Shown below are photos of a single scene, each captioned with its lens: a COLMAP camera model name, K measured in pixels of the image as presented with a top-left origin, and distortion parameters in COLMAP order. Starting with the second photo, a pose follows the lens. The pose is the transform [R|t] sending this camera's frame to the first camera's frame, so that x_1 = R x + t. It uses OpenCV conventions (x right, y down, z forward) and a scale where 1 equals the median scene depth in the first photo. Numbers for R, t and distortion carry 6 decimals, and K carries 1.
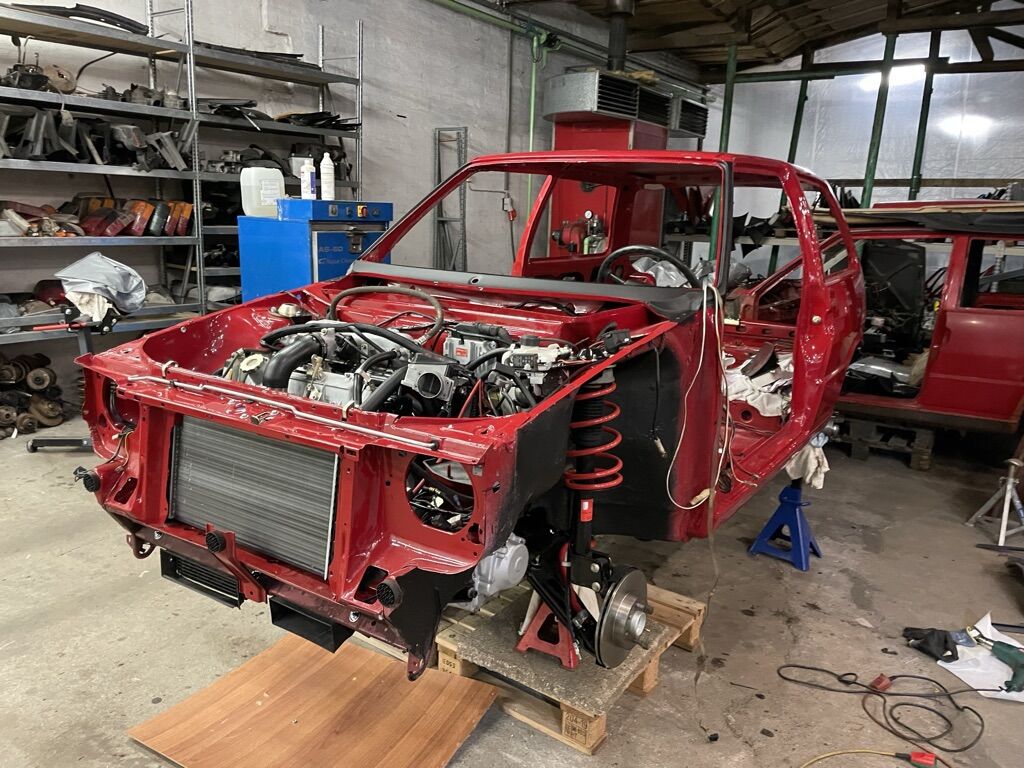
lens RADIAL K [[788.9, 0, 512.0], [0, 788.9, 384.0], [0, 0, 1]] dist [0.080575, -0.135934]
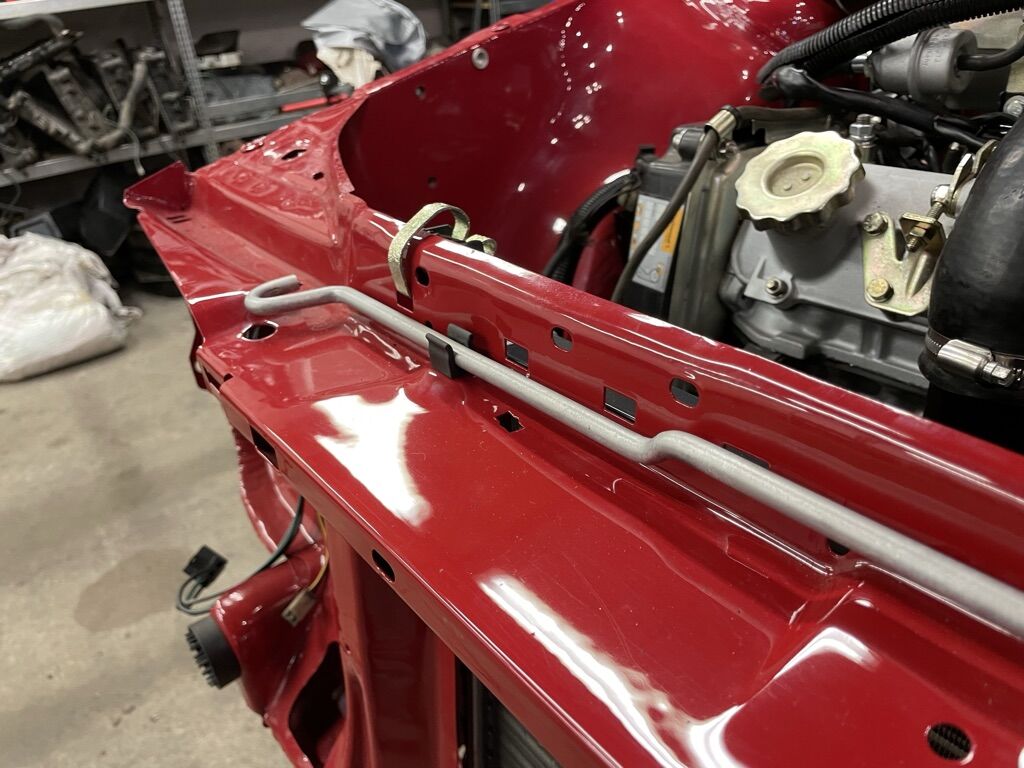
lens RADIAL K [[788.9, 0, 512.0], [0, 788.9, 384.0], [0, 0, 1]] dist [0.080575, -0.135934]
pose [[0.937616, 0.051744, -0.343800, -0.148716], [0.046333, 0.961446, 0.271063, -0.015955], [0.344571, -0.270082, 0.899070, 0.357120]]
